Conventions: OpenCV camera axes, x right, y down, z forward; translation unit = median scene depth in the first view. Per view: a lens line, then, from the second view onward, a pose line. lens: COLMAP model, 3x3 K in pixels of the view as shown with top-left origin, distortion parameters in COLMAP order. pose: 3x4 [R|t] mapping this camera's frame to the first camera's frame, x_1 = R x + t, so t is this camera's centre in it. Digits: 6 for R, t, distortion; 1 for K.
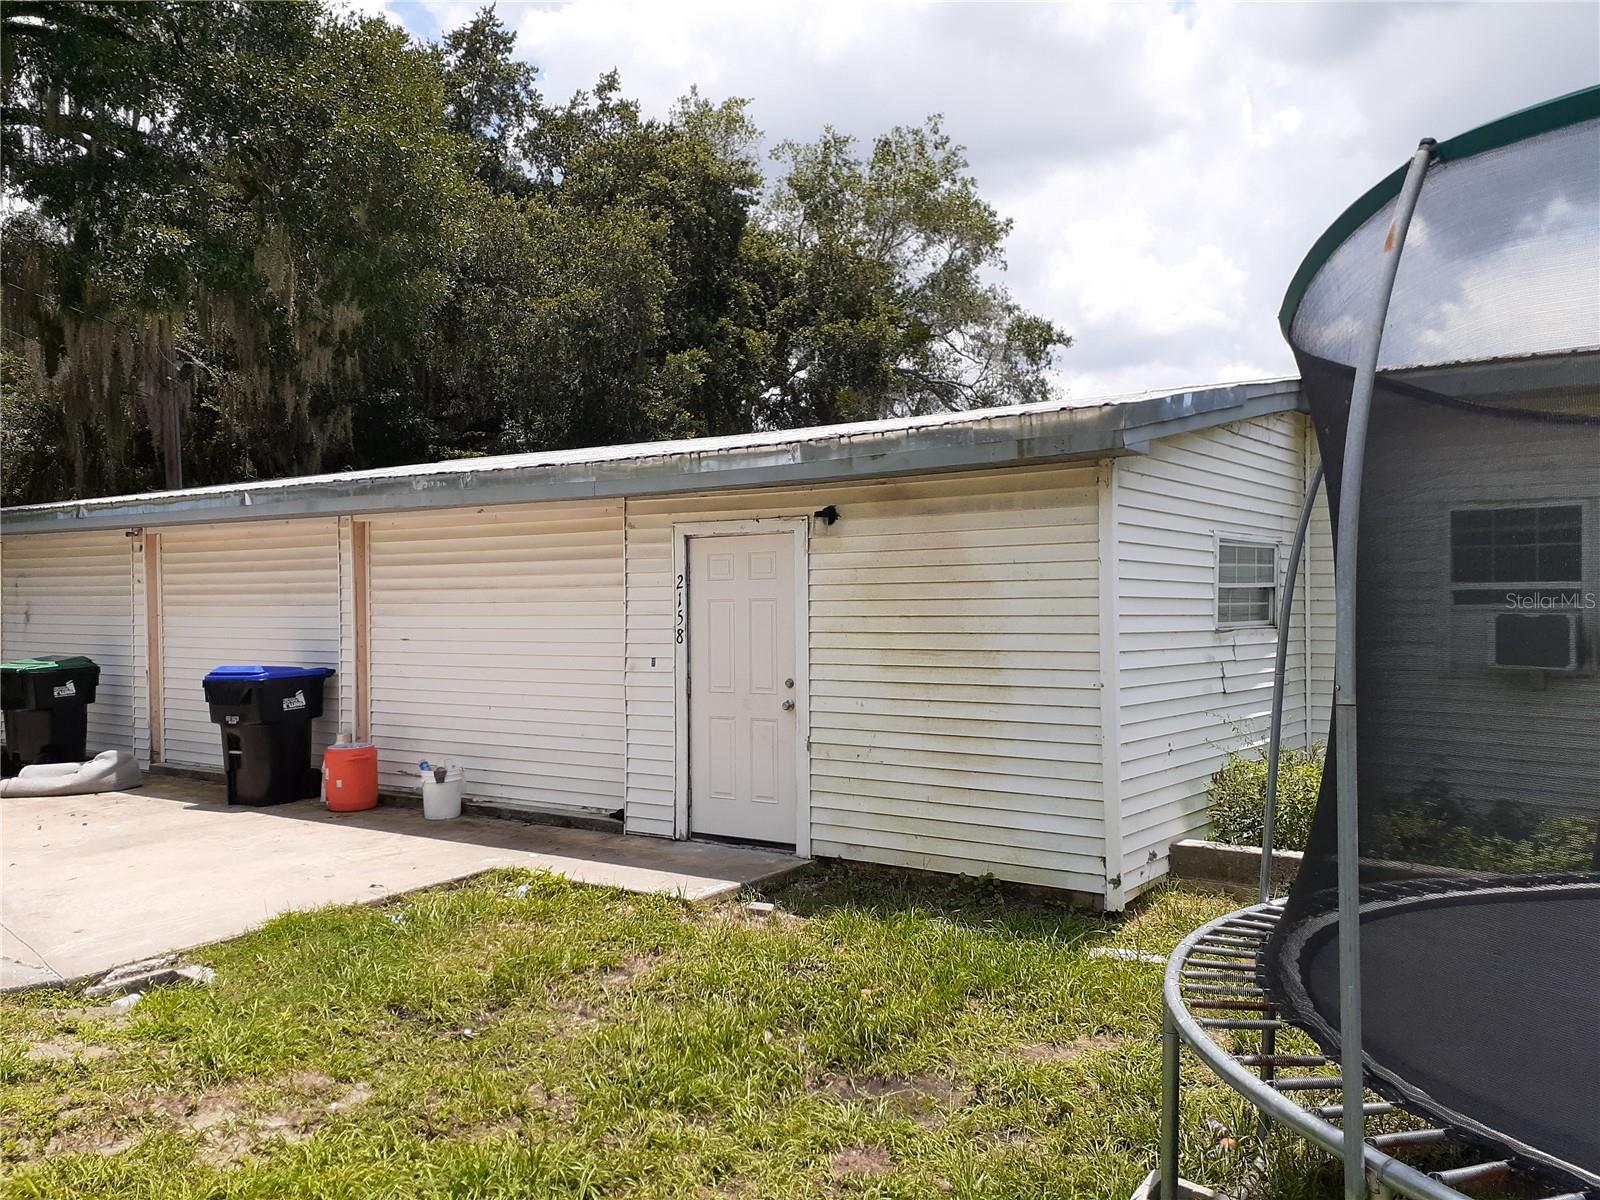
lens RADIAL K [[1250.6, 0, 791.9], [0, 1250.6, 603.3], [0, 0, 1]] dist [0.041097, -0.033201]
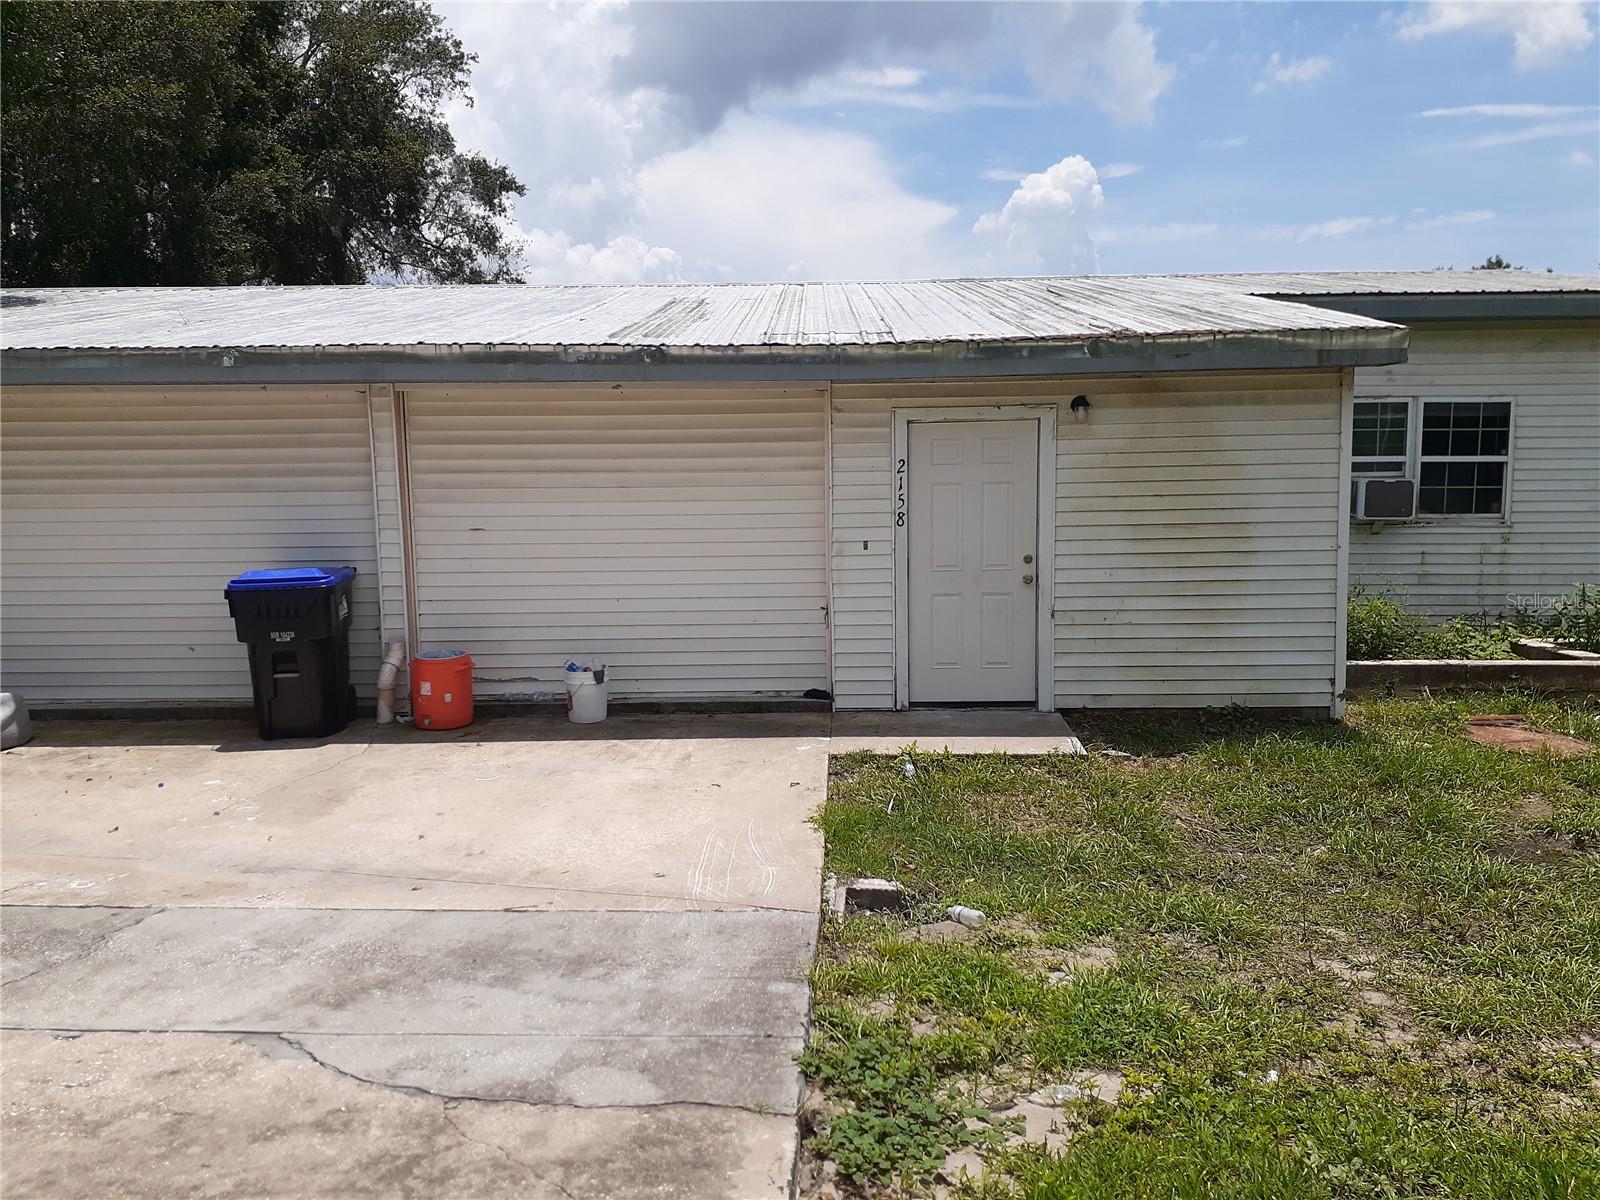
lens RADIAL K [[1250.6, 0, 741.2], [0, 1250.6, 661.1], [0, 0, 1]] dist [0.041097, -0.033201]
pose [[0.845787, -0.094111, 0.525155, -0.769333], [0.008079, 0.986465, 0.163770, -0.028832], [-0.533460, -0.134272, 0.835100, 0.190708]]
